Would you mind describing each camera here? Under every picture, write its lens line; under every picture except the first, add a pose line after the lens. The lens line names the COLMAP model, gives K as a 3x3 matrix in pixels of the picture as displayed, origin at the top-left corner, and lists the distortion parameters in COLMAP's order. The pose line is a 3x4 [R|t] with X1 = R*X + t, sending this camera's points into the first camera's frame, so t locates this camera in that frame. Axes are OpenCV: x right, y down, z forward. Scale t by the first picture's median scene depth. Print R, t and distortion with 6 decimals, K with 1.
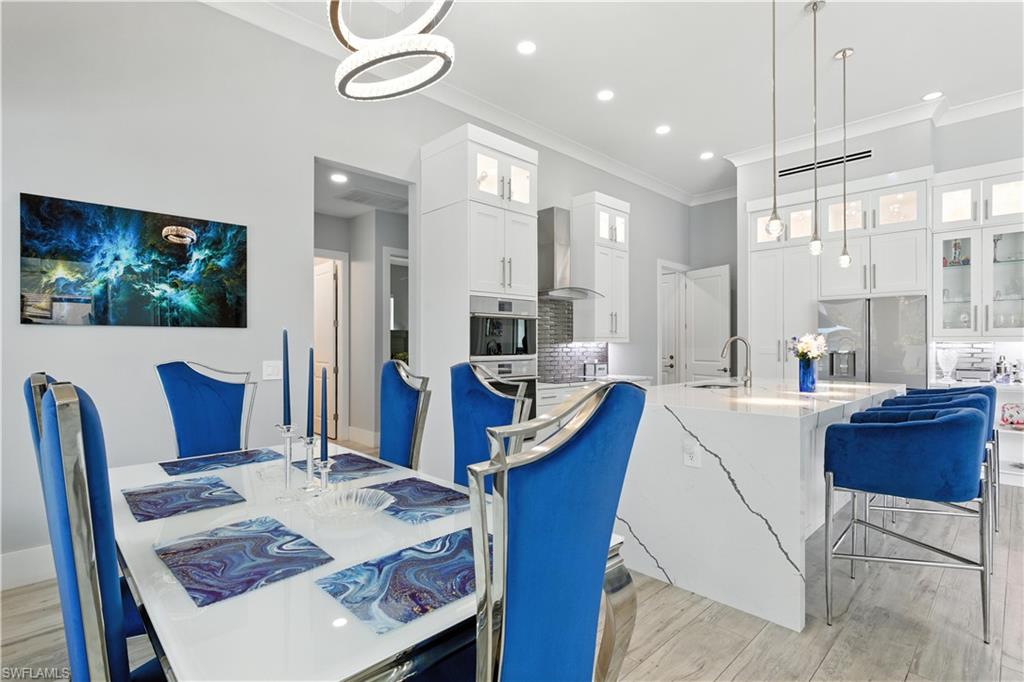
lens RADIAL K [[487.5, 0, 519.3], [0, 487.5, 343.7], [0, 0, 1]] dist [-0.003900, 0.001036]
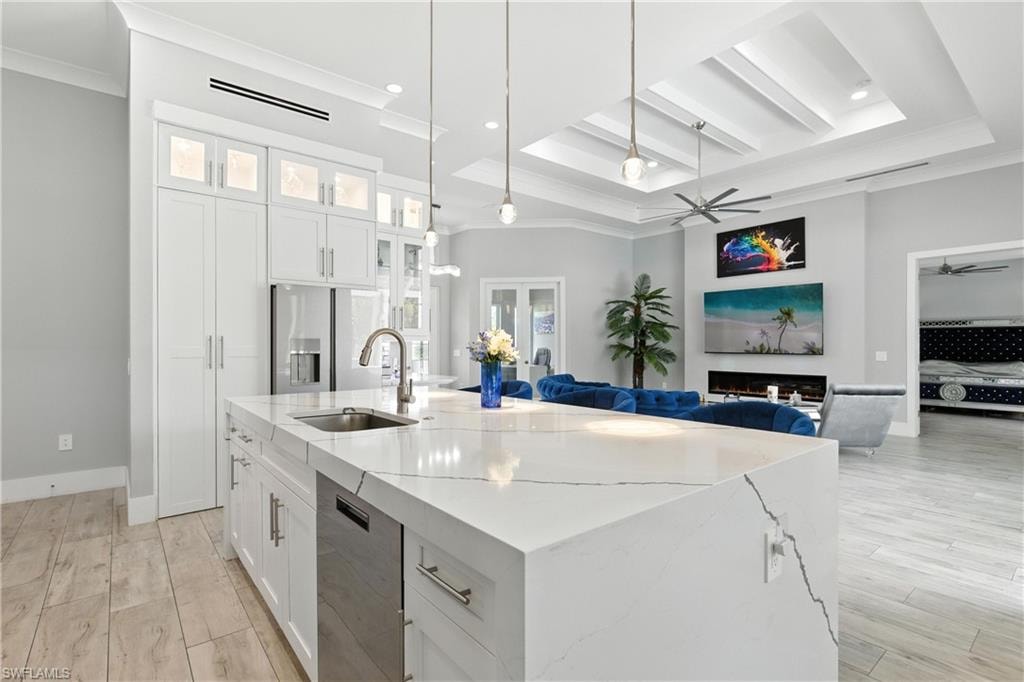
lens RADIAL K [[487.5, 0, 514.9], [0, 487.5, 341.9], [0, 0, 1]] dist [-0.003900, 0.001036]
pose [[0.088941, 0.004670, 0.996026, -0.091094], [-0.002913, 0.999986, -0.004428, 0.002367], [-0.996033, -0.002508, 0.088954, 0.606094]]
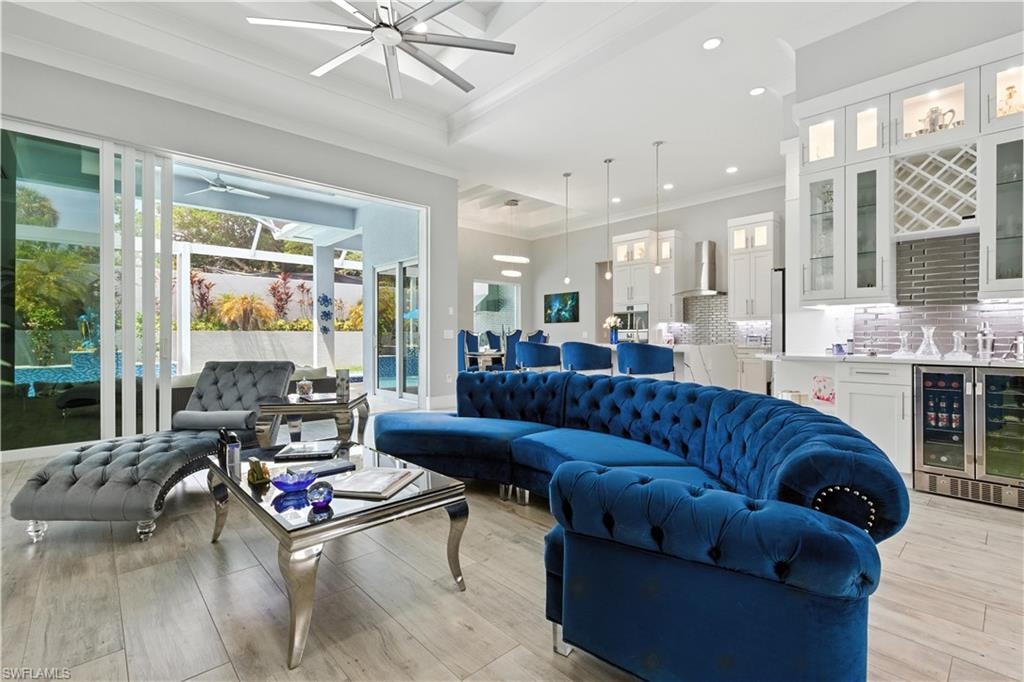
lens RADIAL K [[471.6, 0, 514.7], [0, 471.6, 334.2], [0, 0, 1]] dist [-0.003908, 0.001340]
pose [[-0.023911, -0.004879, -0.999702, 1.759000], [0.006375, 0.999967, -0.005032, 0.042458], [0.999694, -0.006494, -0.023879, 0.418318]]
